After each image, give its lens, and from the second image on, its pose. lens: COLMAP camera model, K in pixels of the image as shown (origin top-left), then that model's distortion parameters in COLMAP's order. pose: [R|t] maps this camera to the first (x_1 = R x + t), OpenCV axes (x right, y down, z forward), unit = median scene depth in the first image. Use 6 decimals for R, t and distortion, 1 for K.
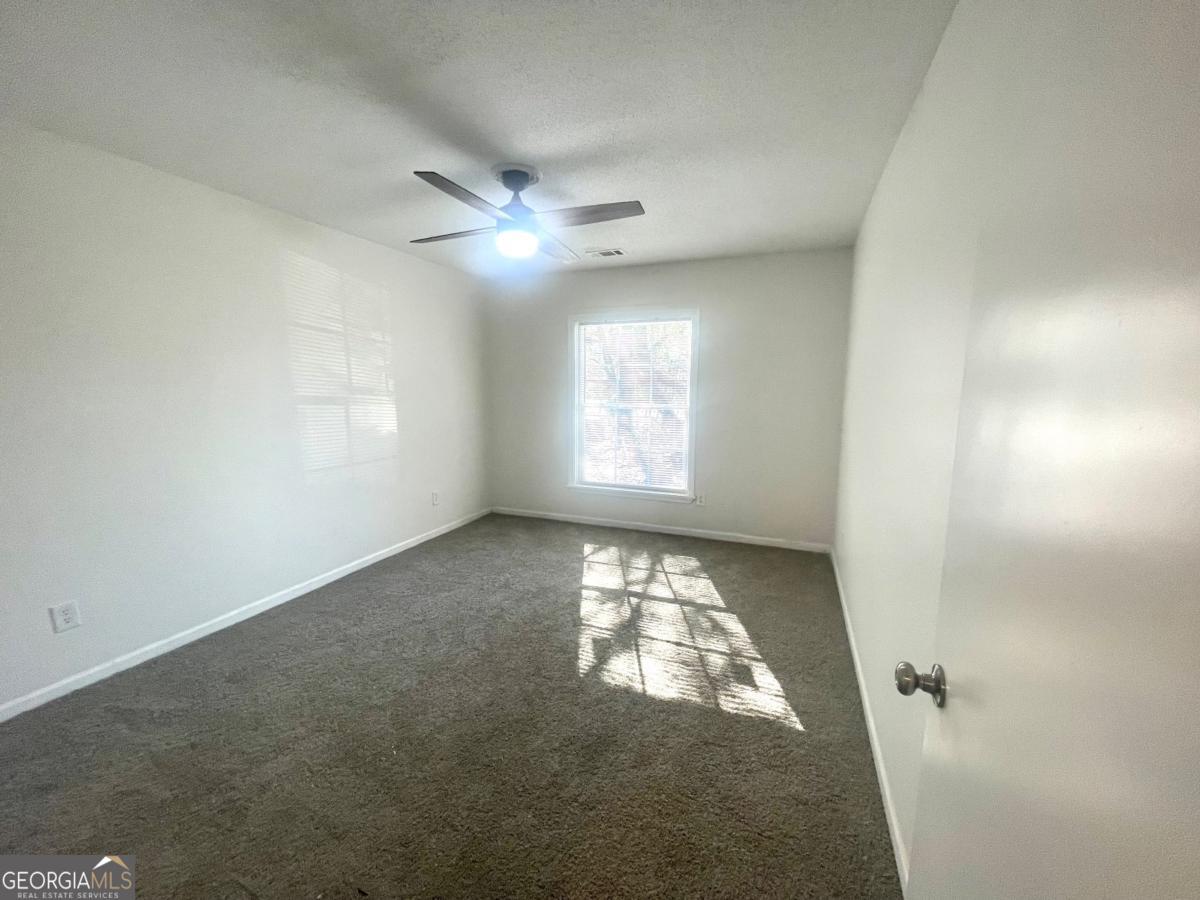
lens RADIAL K [[482.4, 0, 596.7], [0, 482.4, 451.4], [0, 0, 1]] dist [-0.000900, 0.000072]
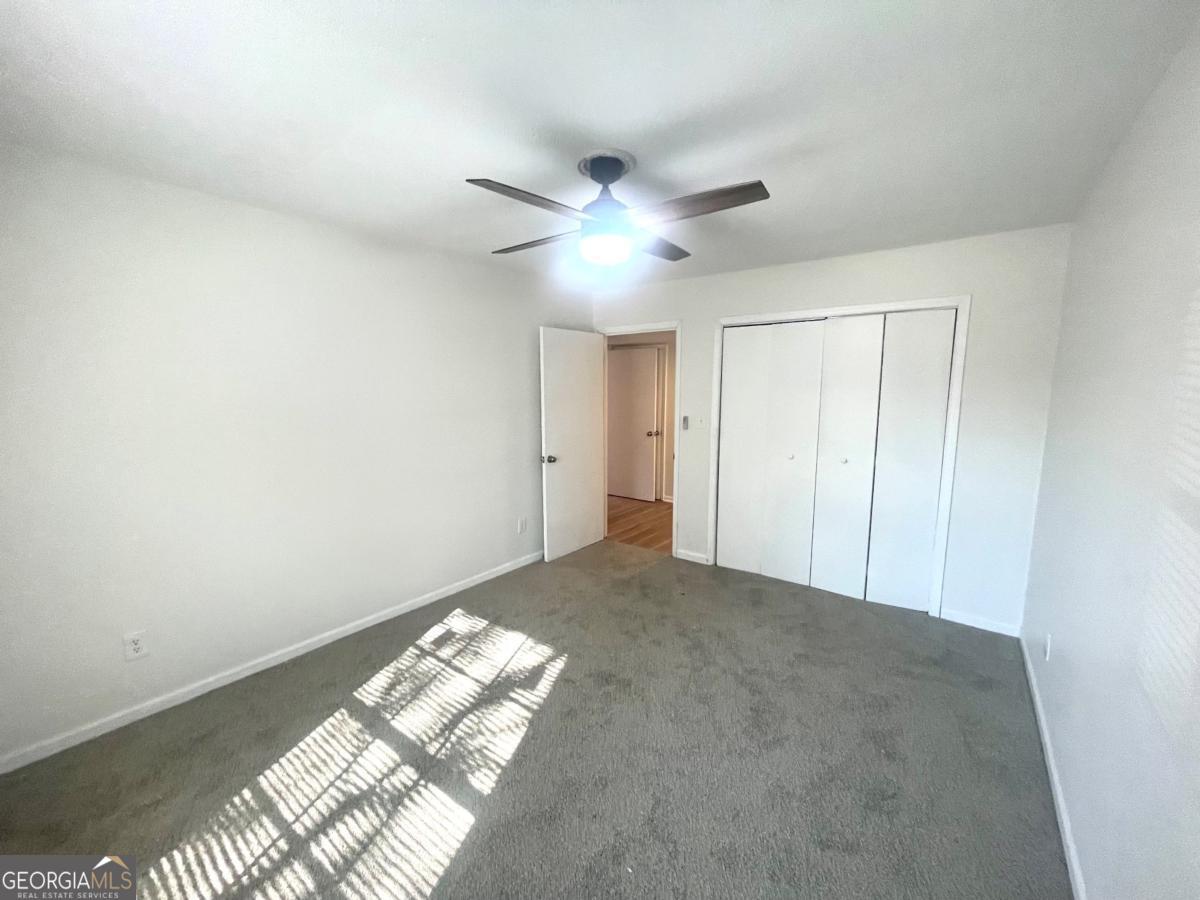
lens RADIAL K [[482.4, 0, 596.7], [0, 482.4, 451.4], [0, 0, 1]] dist [-0.000900, 0.000072]
pose [[-0.964005, -0.038541, 0.263078, -0.326793], [0.035409, 0.962016, 0.270686, -0.278932], [-0.263518, 0.270258, -0.926023, 1.601432]]
